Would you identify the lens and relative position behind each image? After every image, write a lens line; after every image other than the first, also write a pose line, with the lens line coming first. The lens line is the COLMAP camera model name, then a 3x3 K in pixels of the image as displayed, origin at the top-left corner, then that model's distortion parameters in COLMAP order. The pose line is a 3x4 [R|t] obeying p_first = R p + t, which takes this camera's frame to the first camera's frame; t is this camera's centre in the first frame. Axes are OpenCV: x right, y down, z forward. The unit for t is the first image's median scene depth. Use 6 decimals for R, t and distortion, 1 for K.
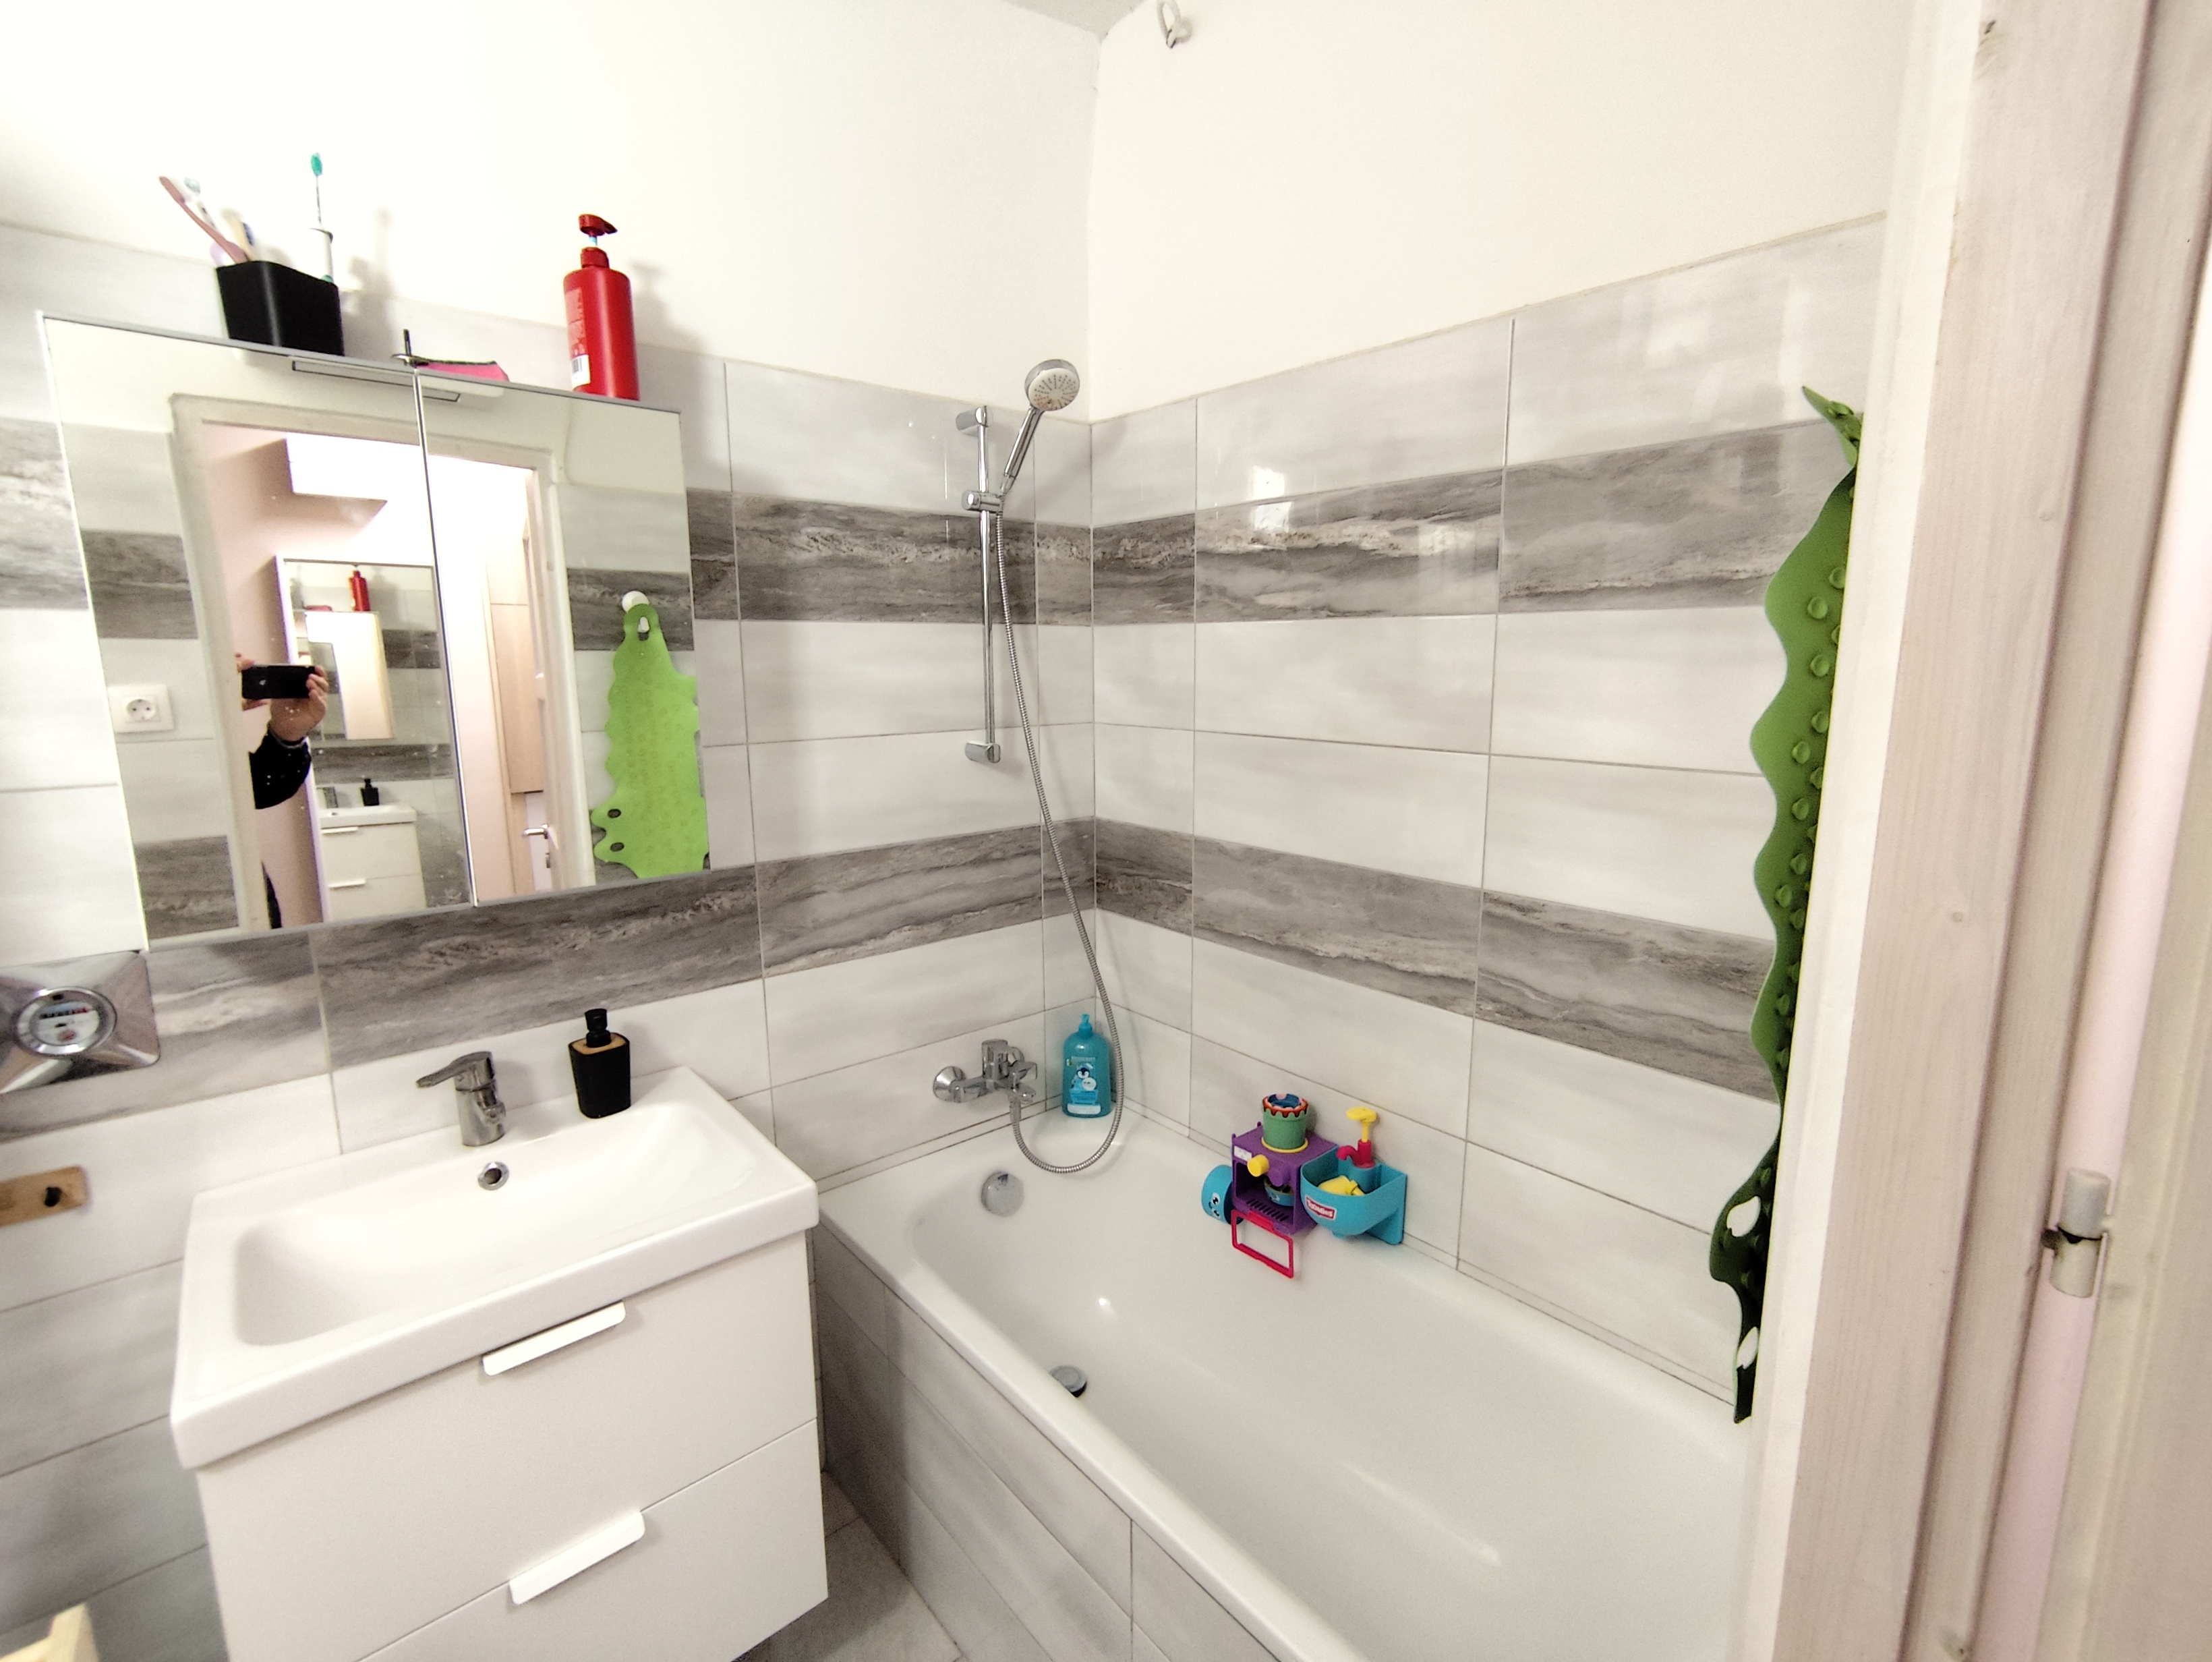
lens RADIAL K [[1004.1, 0, 1111.2], [0, 1004.1, 829.0], [0, 0, 1]] dist [0.006499, 0.001184]
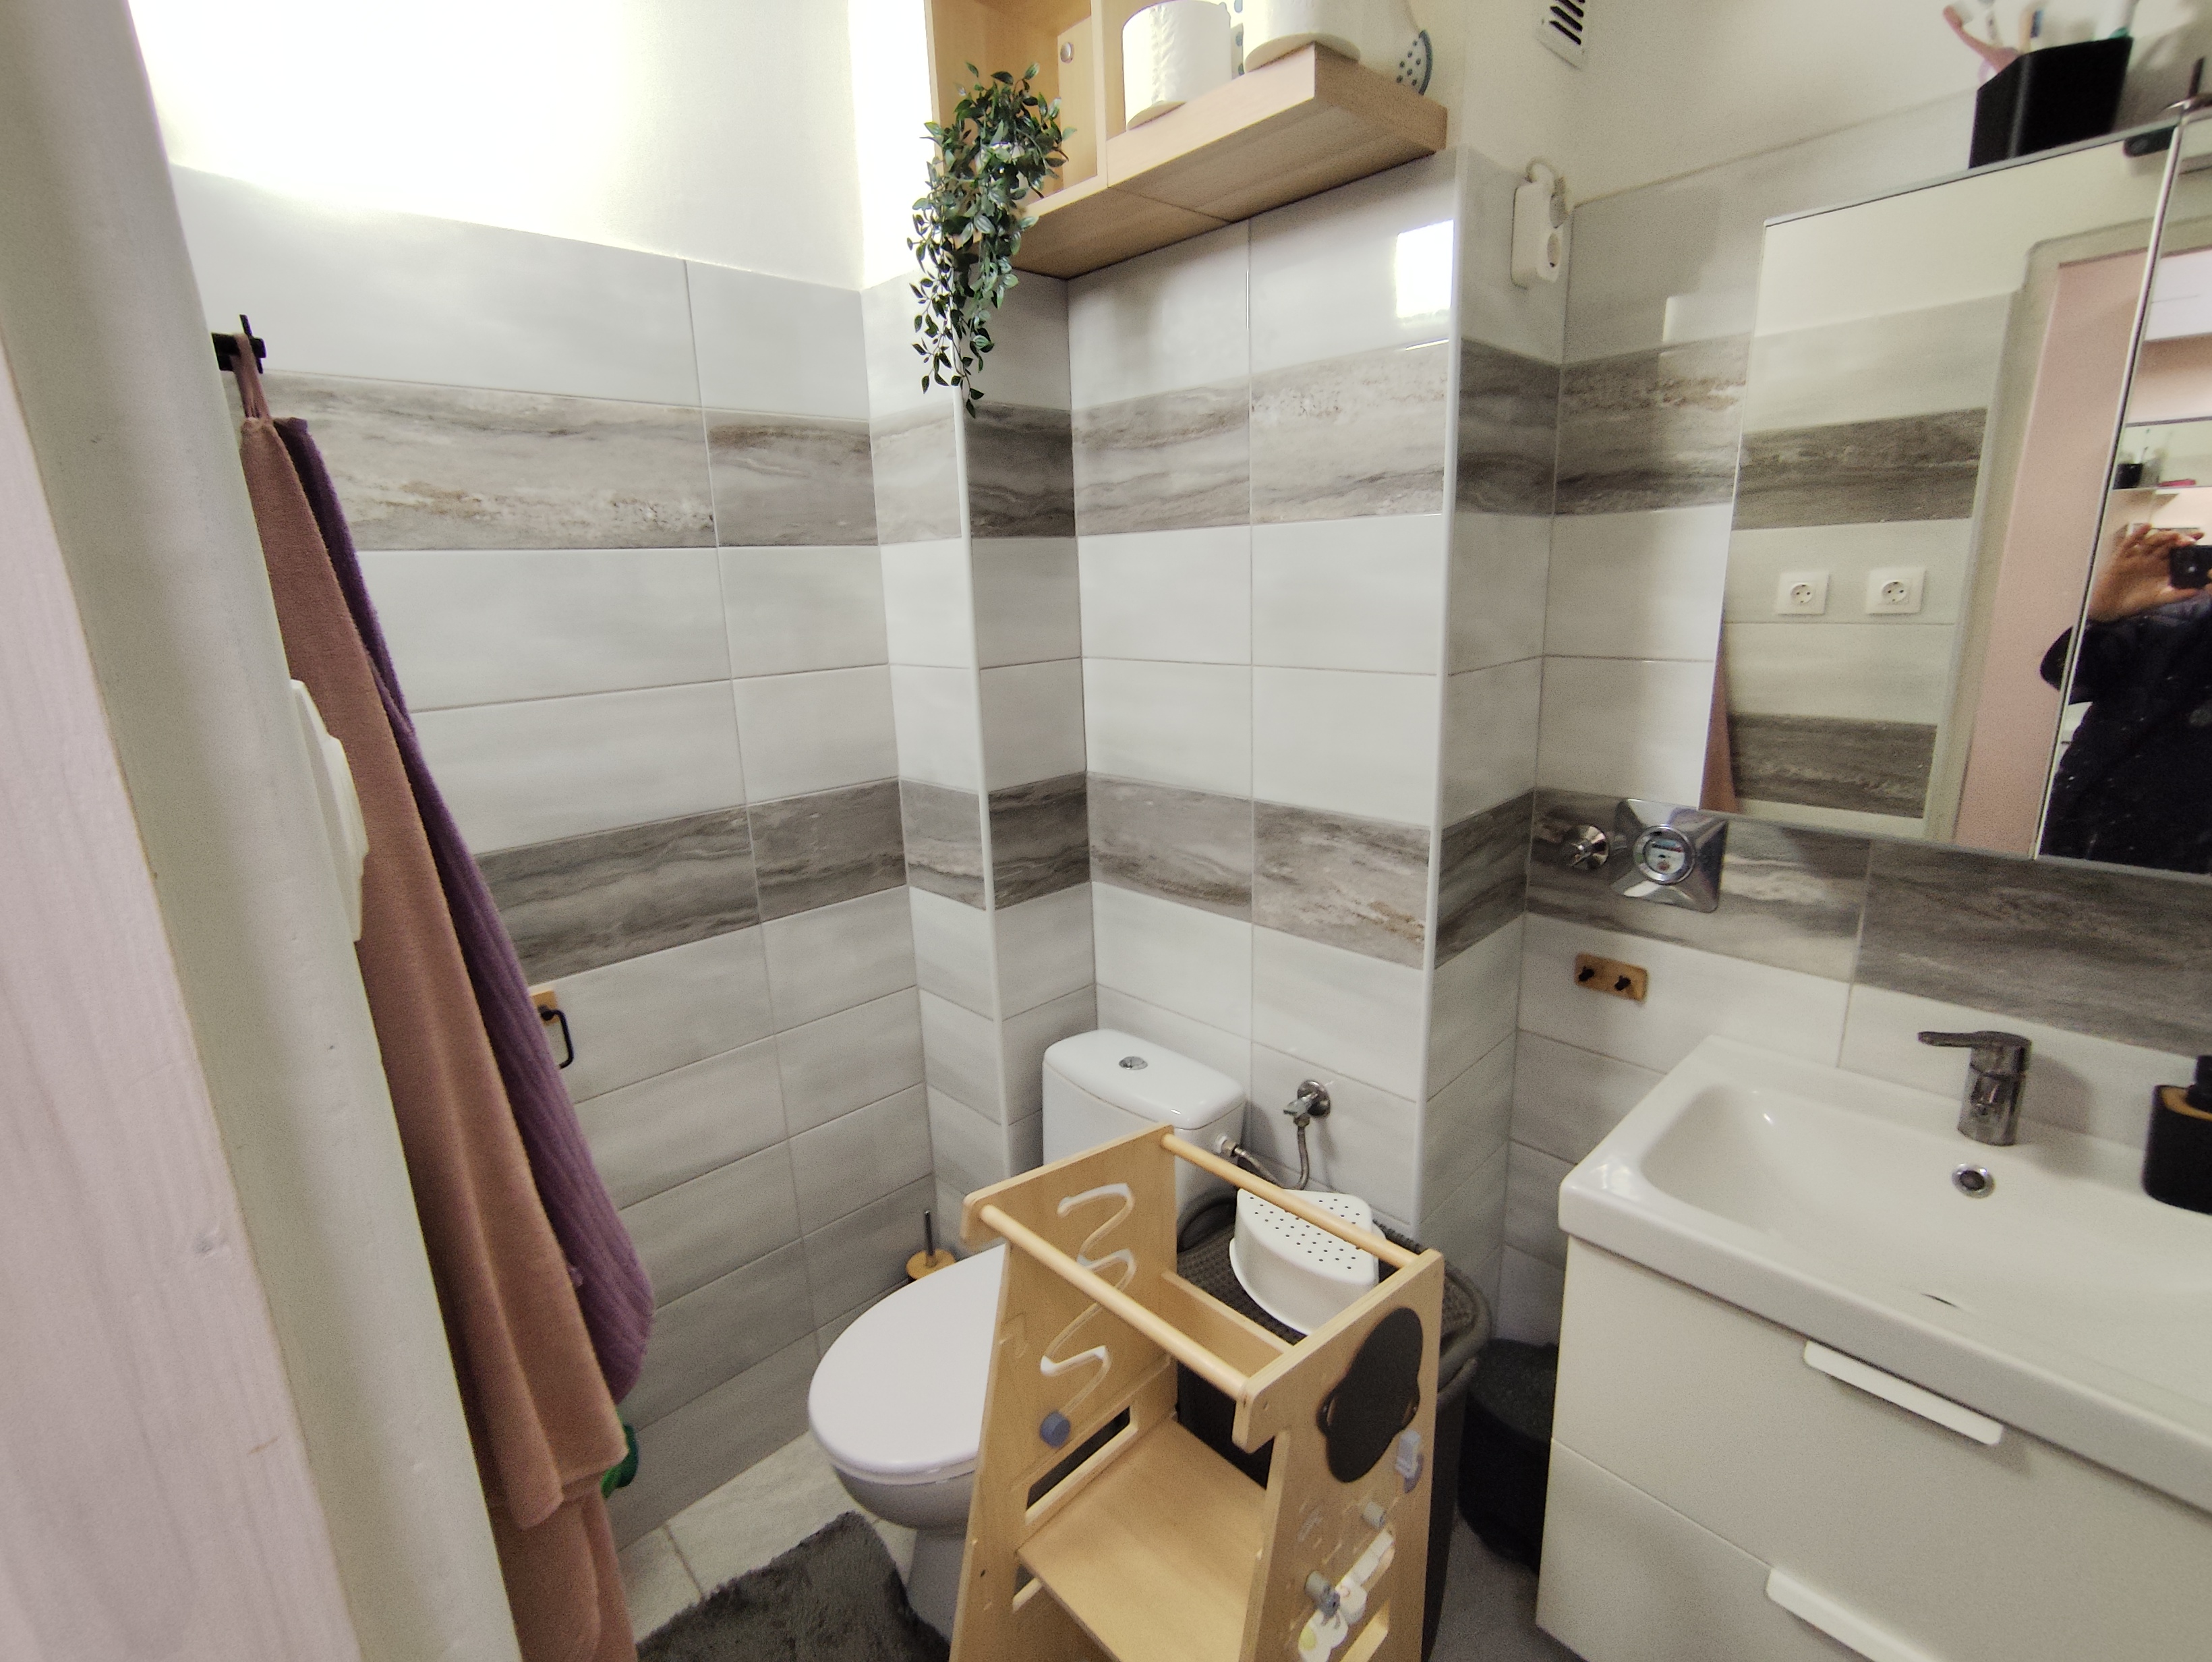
lens RADIAL K [[1004.1, 0, 1111.3], [0, 1004.1, 828.6], [0, 0, 1]] dist [0.006499, 0.001184]
pose [[0.050584, 0.251292, -0.966589, 0.075148], [-0.139413, 0.960129, 0.242316, -0.032692], [0.988942, 0.122498, 0.083600, 0.202401]]
